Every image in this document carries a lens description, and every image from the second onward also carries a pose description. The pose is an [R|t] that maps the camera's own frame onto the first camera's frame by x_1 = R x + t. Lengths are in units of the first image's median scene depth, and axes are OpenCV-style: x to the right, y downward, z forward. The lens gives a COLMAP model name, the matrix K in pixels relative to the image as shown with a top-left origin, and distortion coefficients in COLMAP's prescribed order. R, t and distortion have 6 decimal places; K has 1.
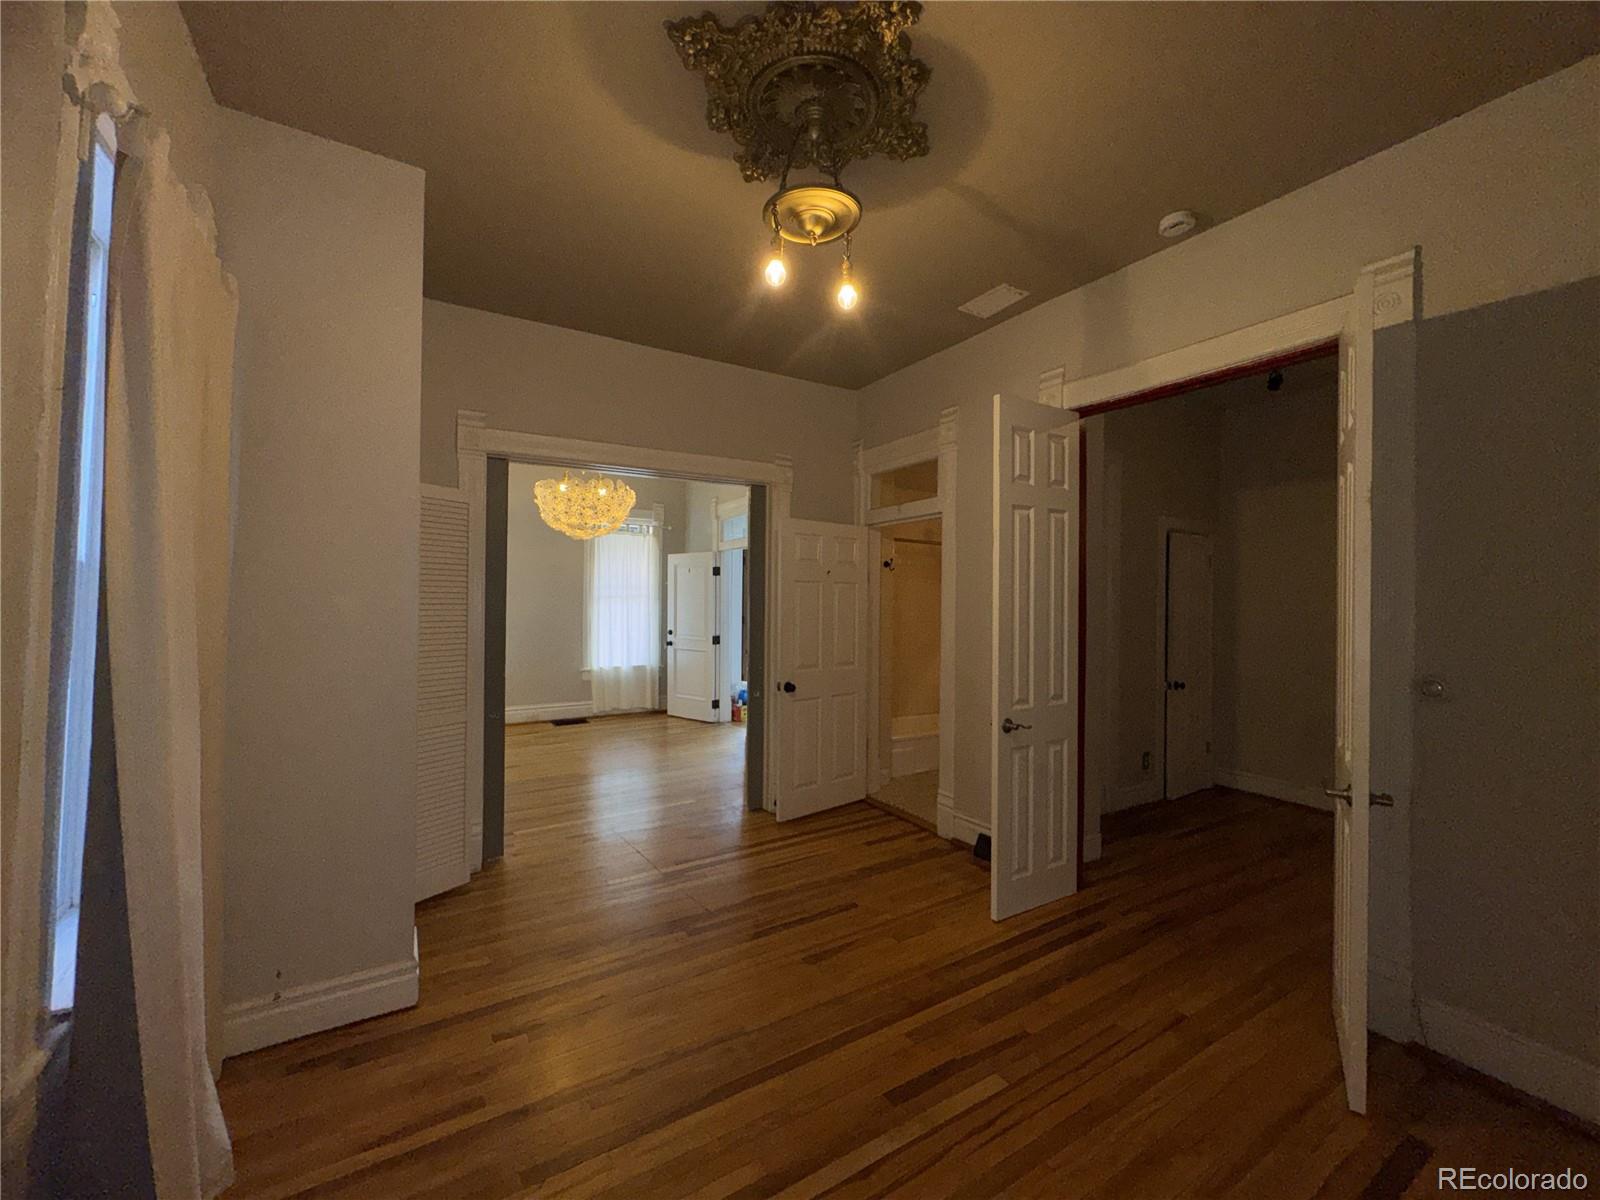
lens RADIAL K [[639.2, 0, 789.8], [0, 639.2, 590.6], [0, 0, 1]] dist [-0.000005, 0.000279]
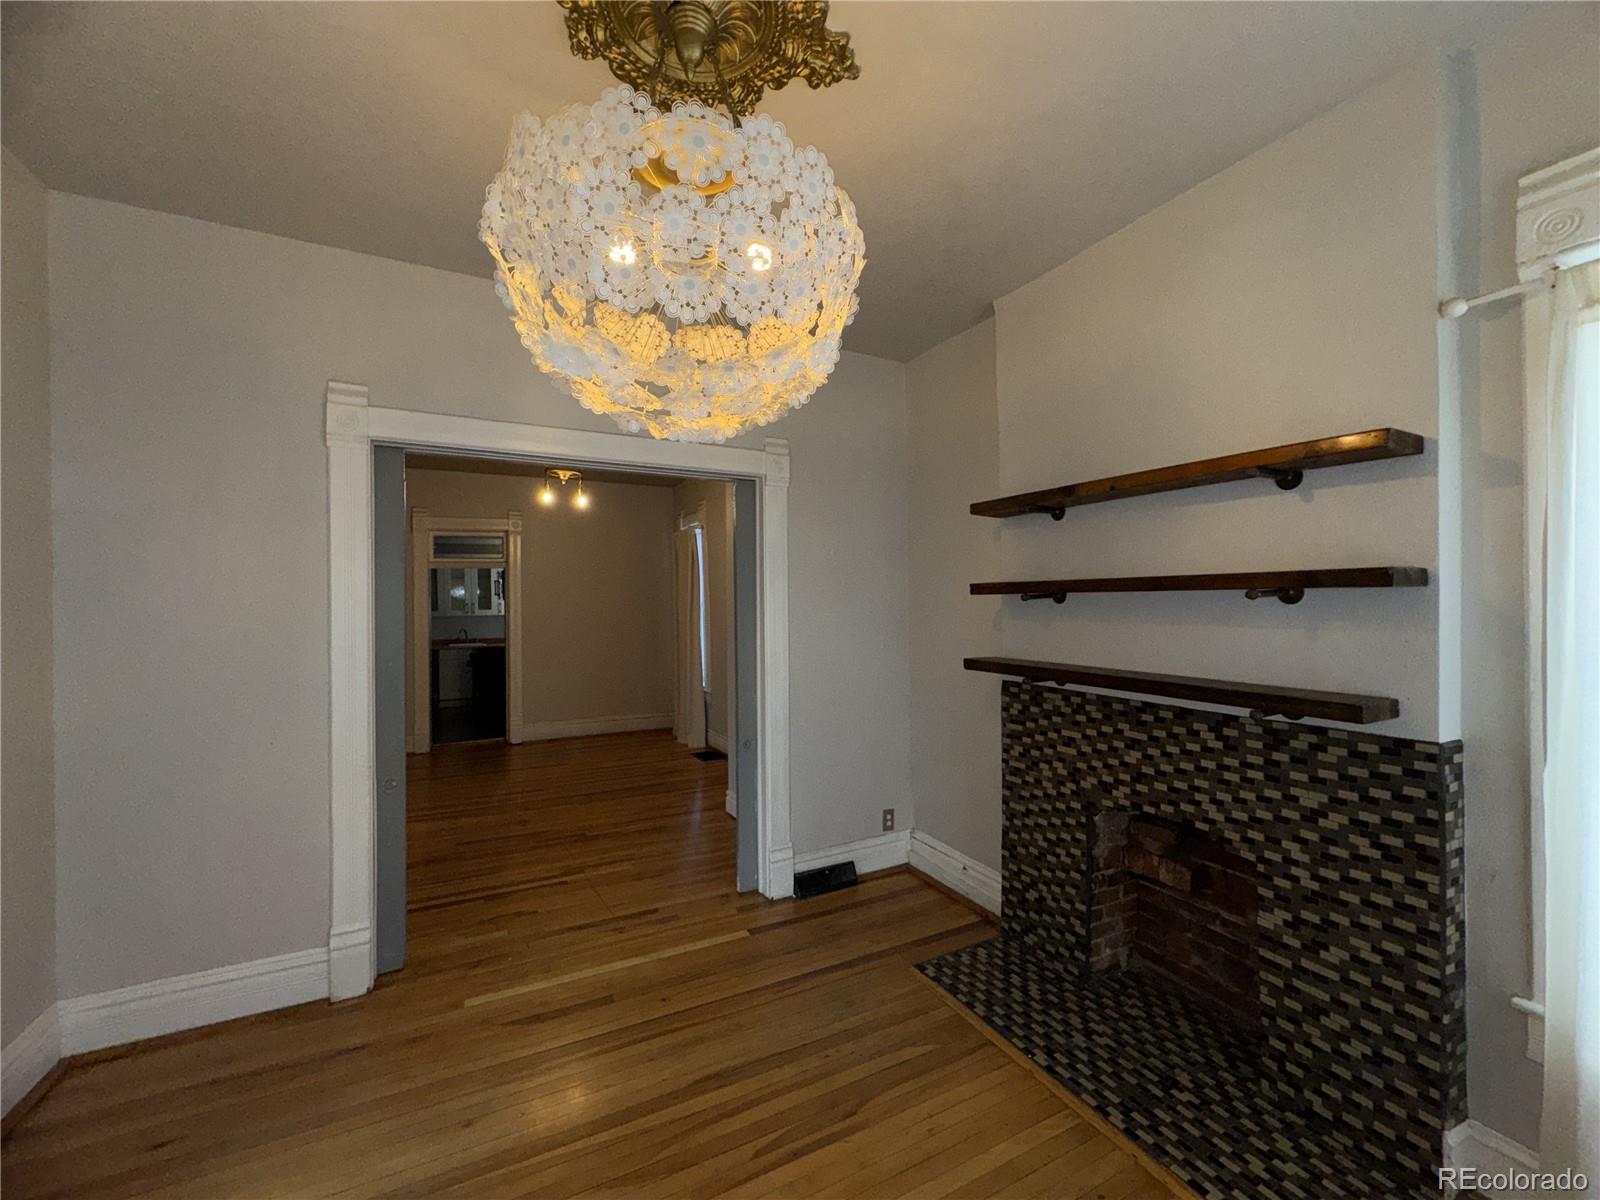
lens RADIAL K [[639.2, 0, 799.7], [0, 639.2, 603.5], [0, 0, 1]] dist [-0.000005, 0.000279]
pose [[-0.998138, -0.009562, 0.060248, -0.882513], [-0.009574, 0.999954, 0.000094, -0.042163], [-0.060246, -0.000483, -0.998183, 2.887541]]
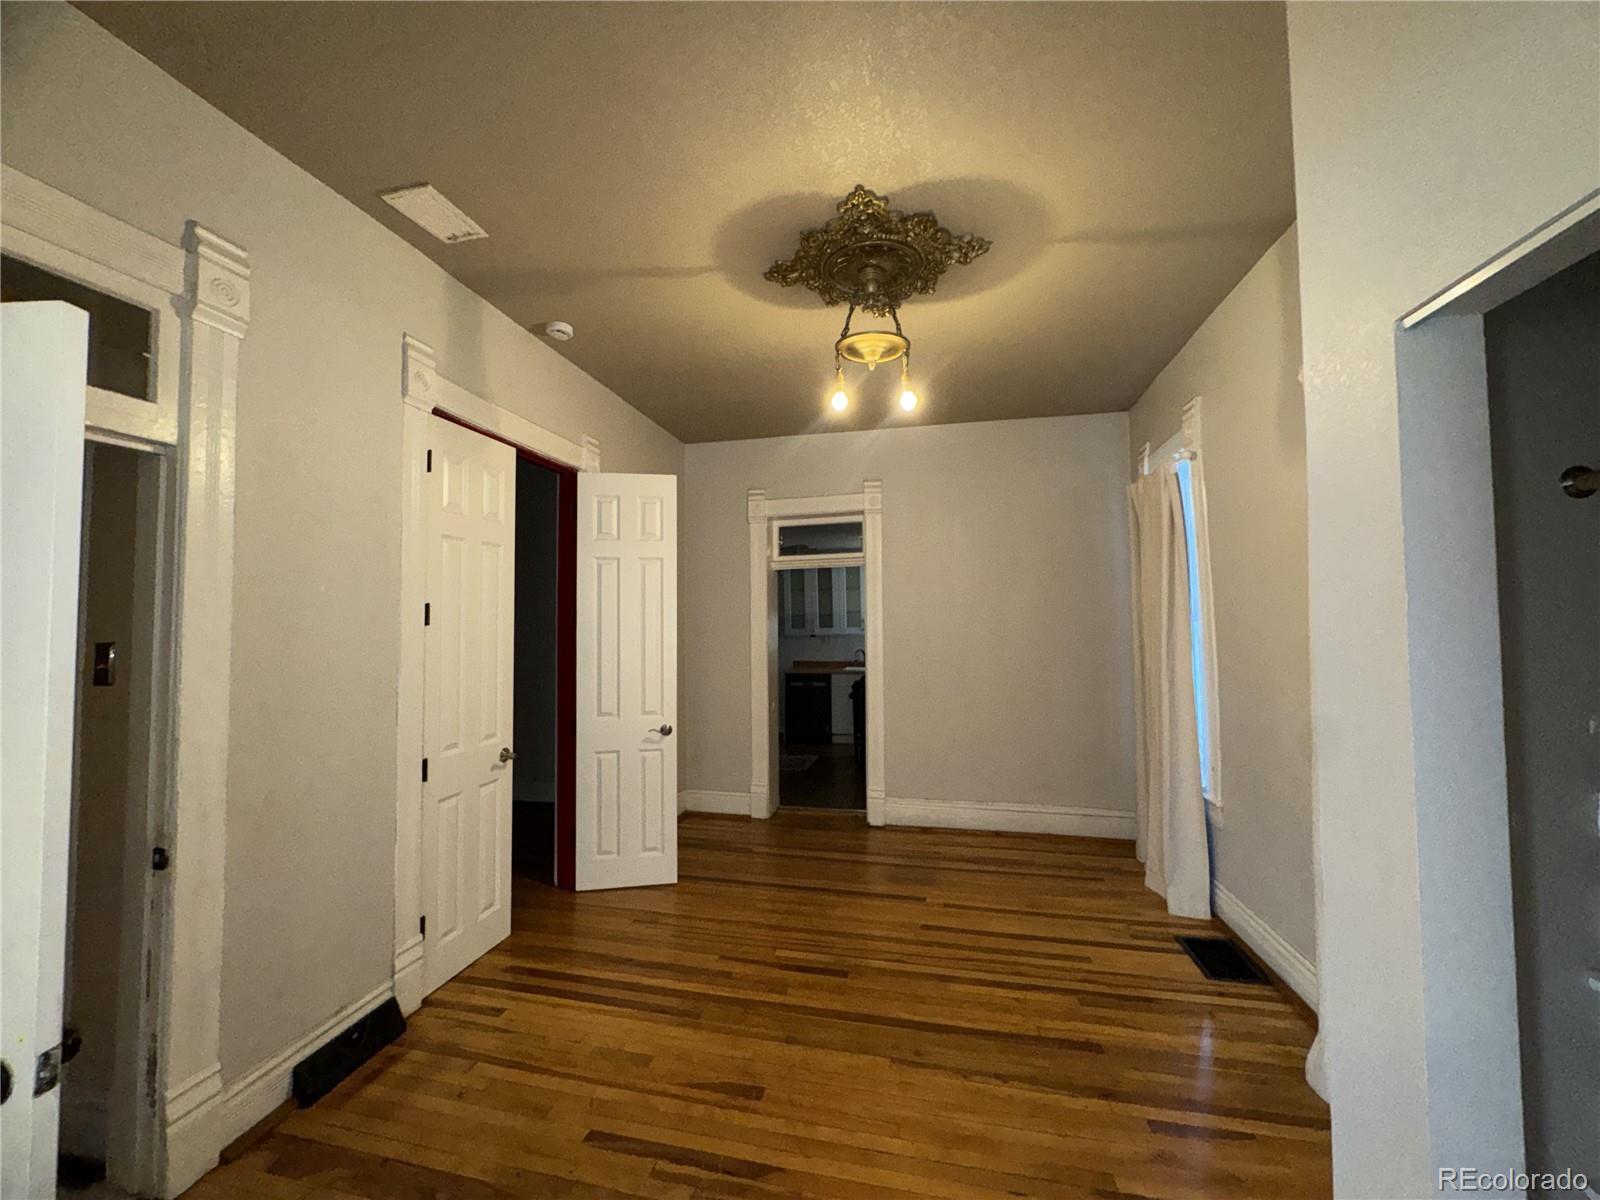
lens RADIAL K [[639.2, 0, 799.9], [0, 639.2, 602.3], [0, 0, 1]] dist [-0.000005, 0.000279]
pose [[-0.727200, 0.010503, 0.686346, -0.598686], [-0.010529, 0.999595, -0.026451, -0.018693], [-0.686345, -0.026462, -0.726794, 1.646962]]
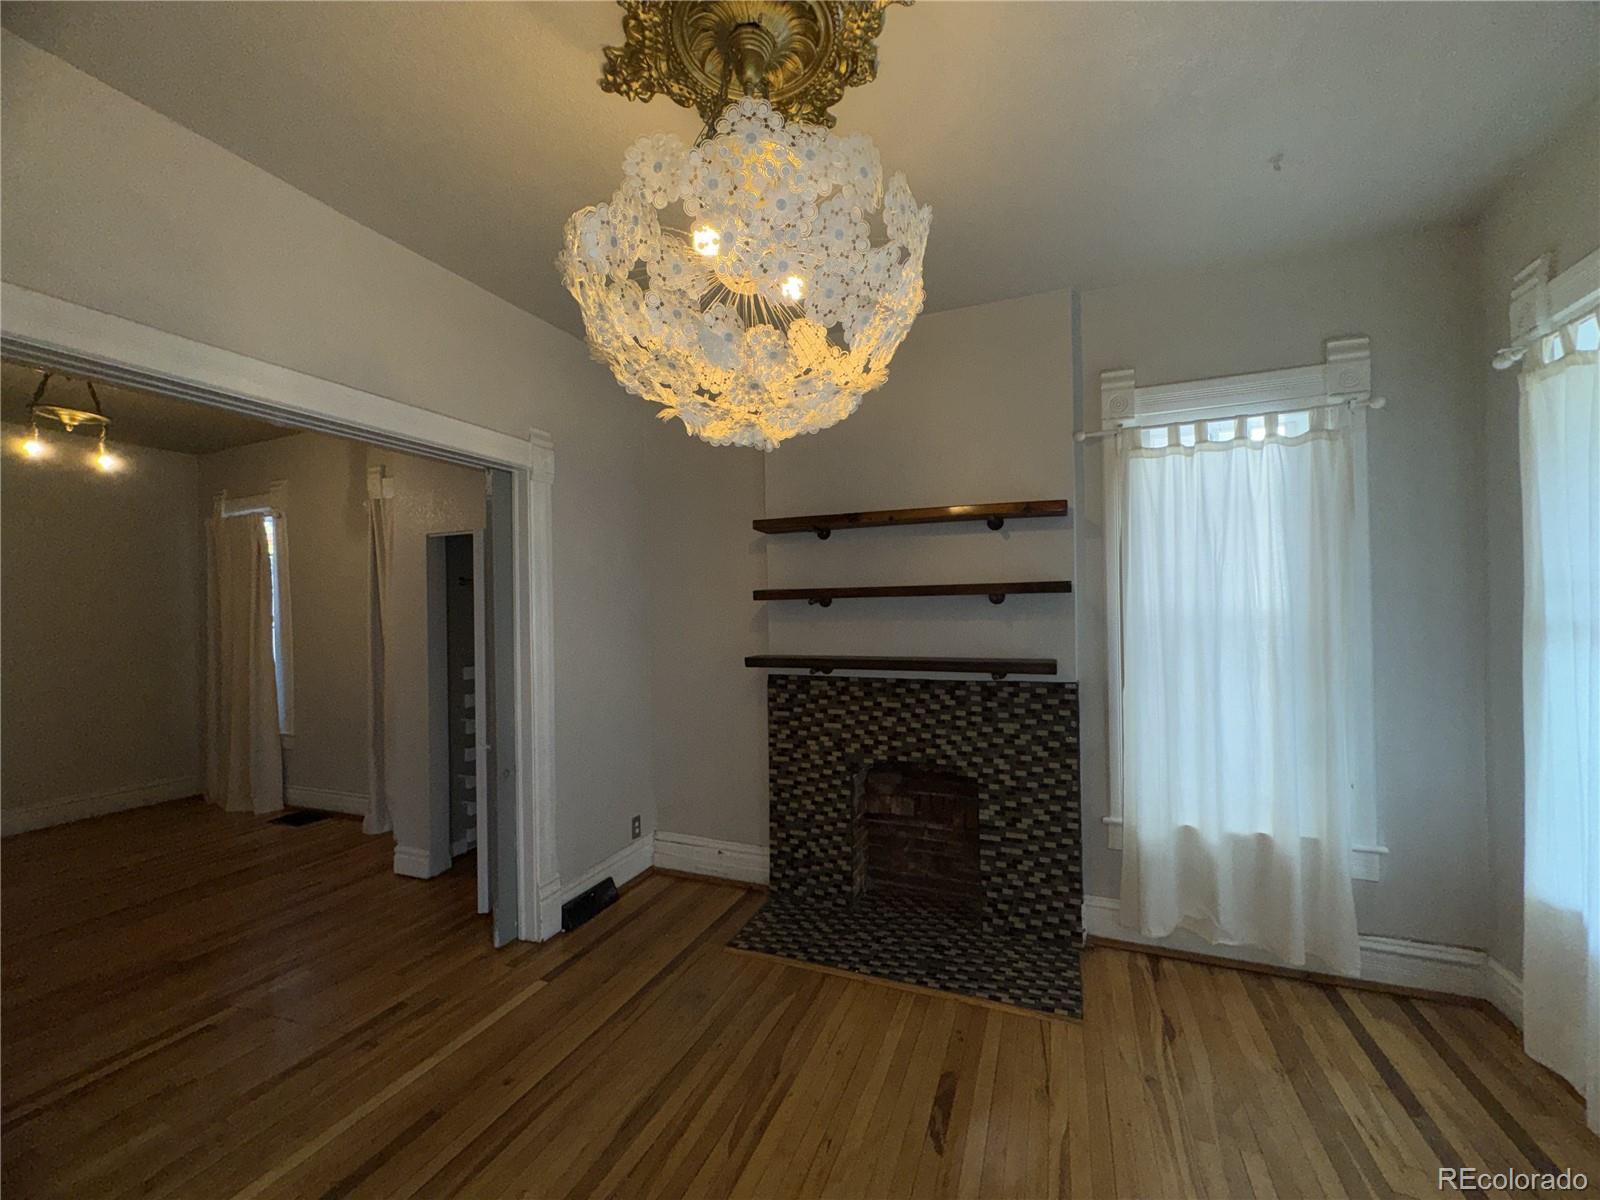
lens RADIAL K [[639.2, 0, 800.0], [0, 639.2, 604.3], [0, 0, 1]] dist [-0.000005, 0.000279]
pose [[-0.801451, -0.001686, -0.598058, -0.397125], [0.009360, 0.999838, -0.015362, -0.031412], [0.597987, -0.017910, -0.801305, 2.812937]]
